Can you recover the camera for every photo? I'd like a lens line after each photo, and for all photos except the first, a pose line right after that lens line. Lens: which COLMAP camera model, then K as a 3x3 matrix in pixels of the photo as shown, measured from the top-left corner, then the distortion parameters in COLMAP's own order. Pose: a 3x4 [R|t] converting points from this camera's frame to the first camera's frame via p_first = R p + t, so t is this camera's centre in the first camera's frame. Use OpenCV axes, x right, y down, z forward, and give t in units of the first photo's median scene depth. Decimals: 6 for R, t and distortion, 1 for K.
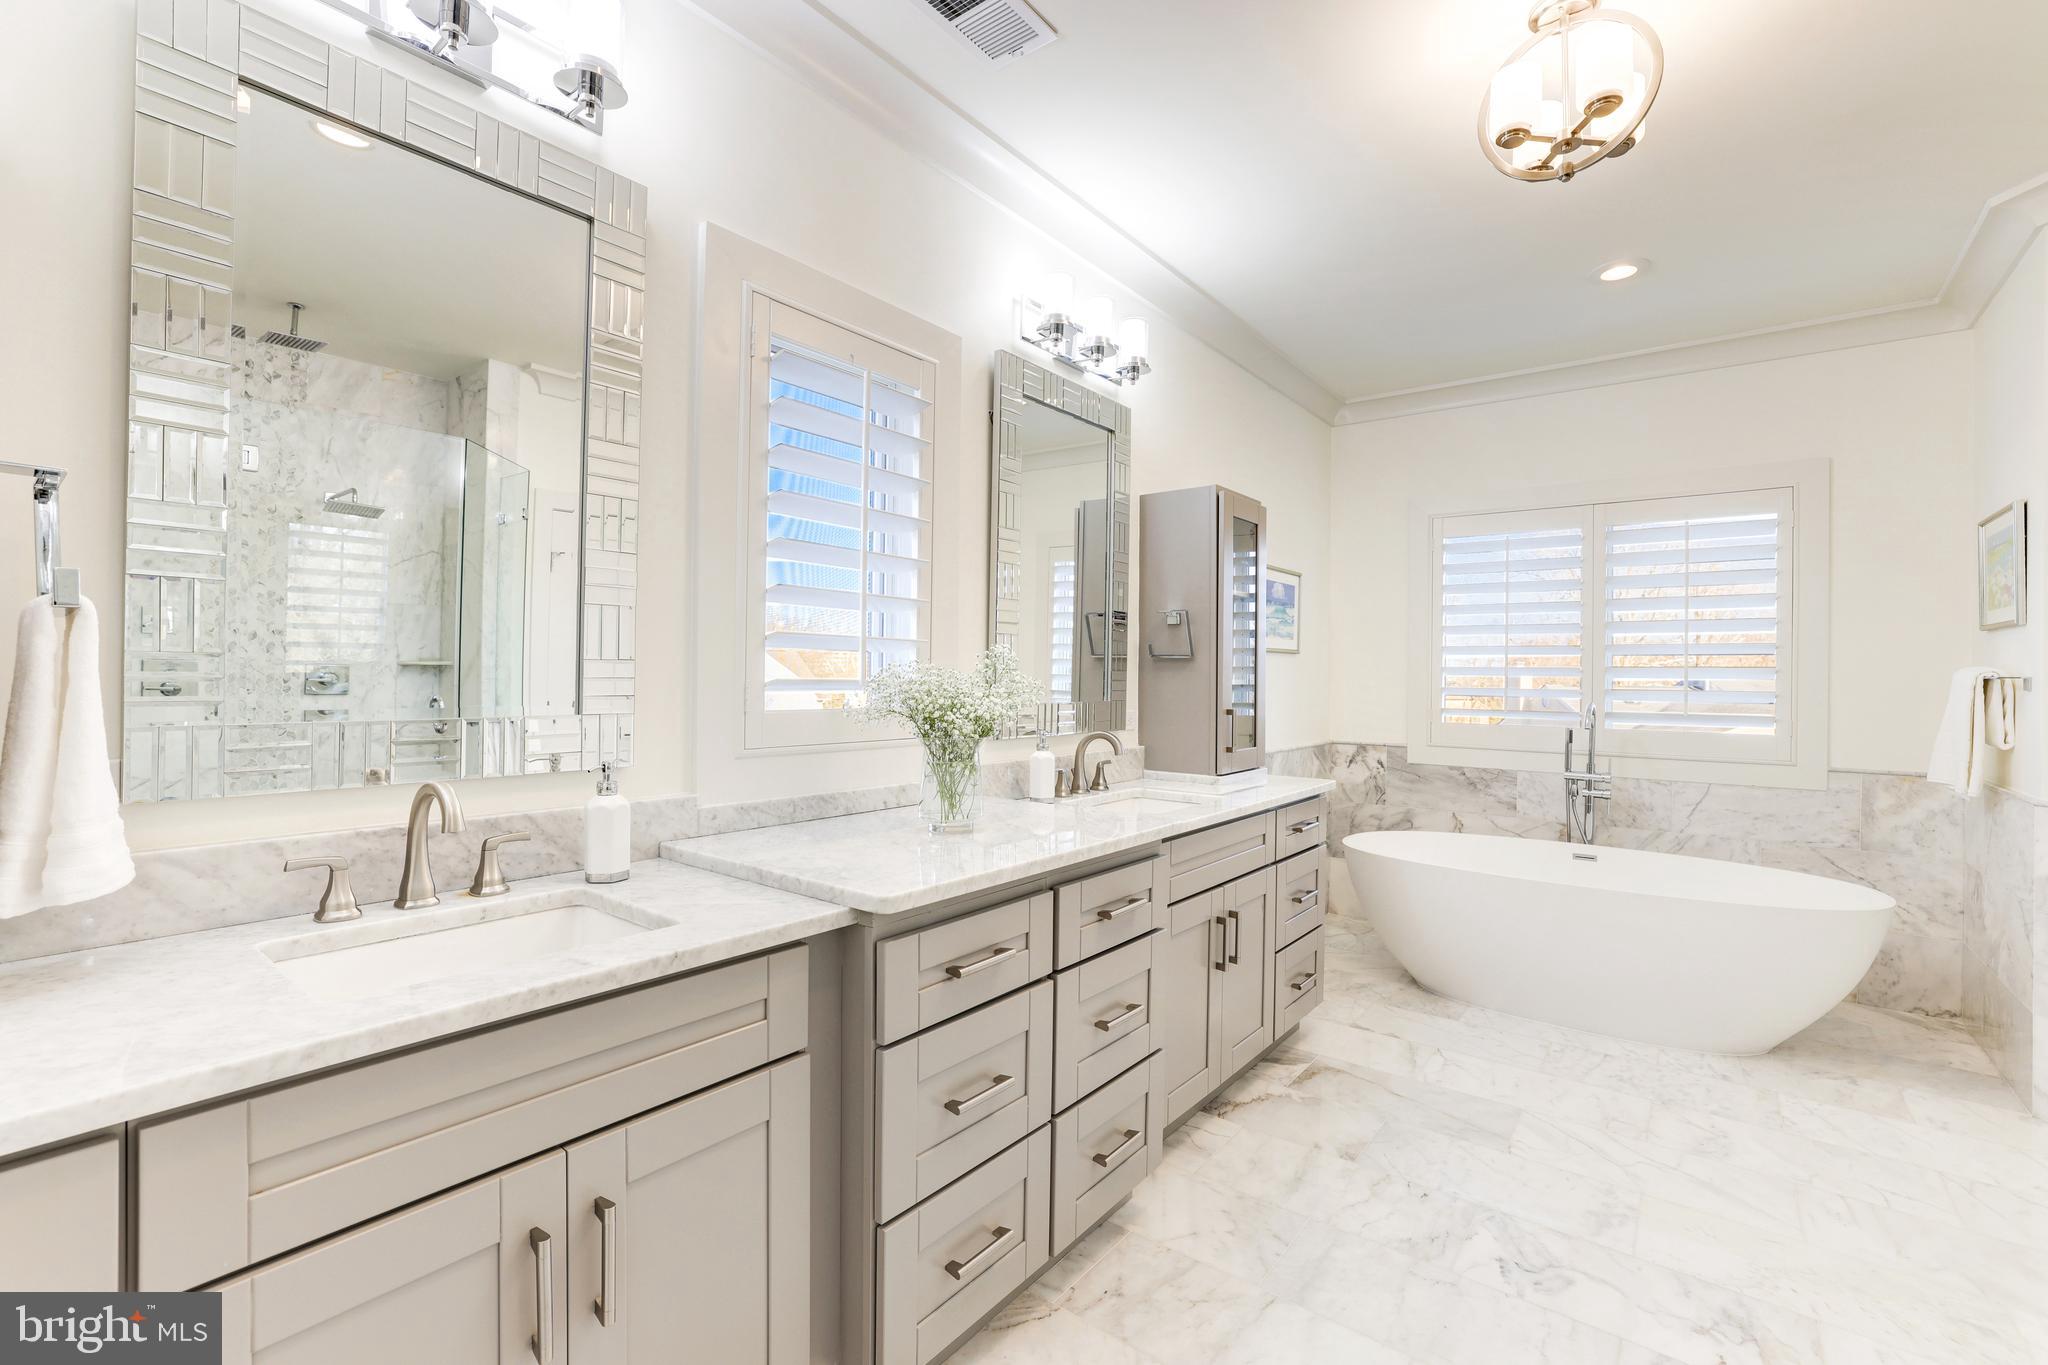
lens RADIAL K [[883.3, 0, 1013.4], [0, 883.3, 672.6], [0, 0, 1]] dist [-0.047065, 0.015889]
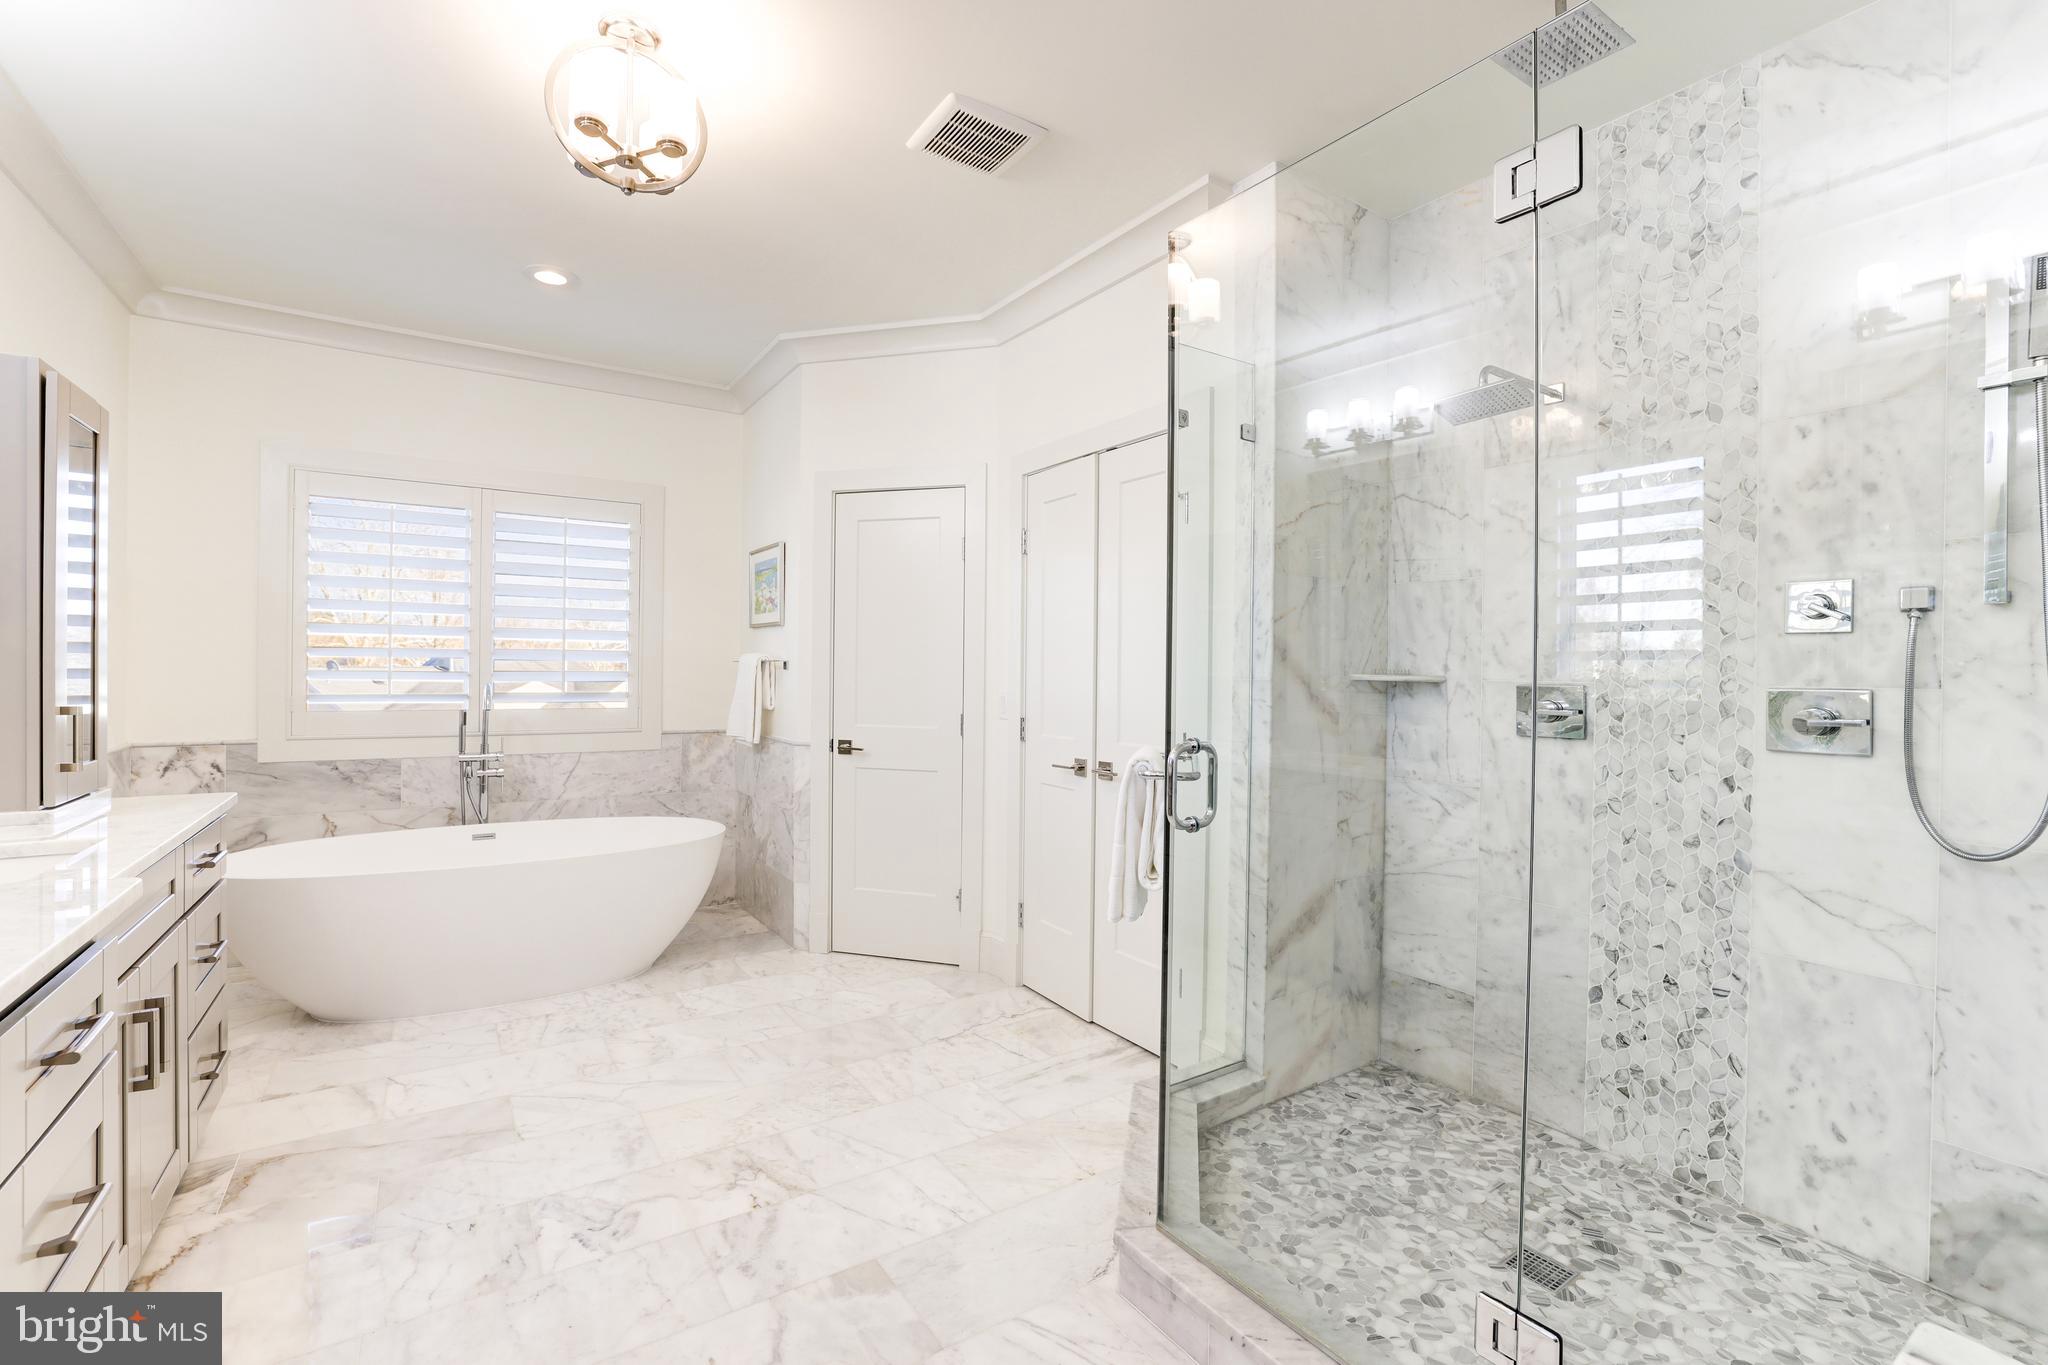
lens RADIAL K [[883.3, 0, 1013.4], [0, 883.3, 672.6], [0, 0, 1]] dist [-0.047065, 0.015889]
pose [[0.310039, -0.011638, 0.950653, -0.131455], [-0.010331, 0.999825, 0.015609, -0.001205], [-0.950668, -0.014661, 0.309864, 0.115692]]
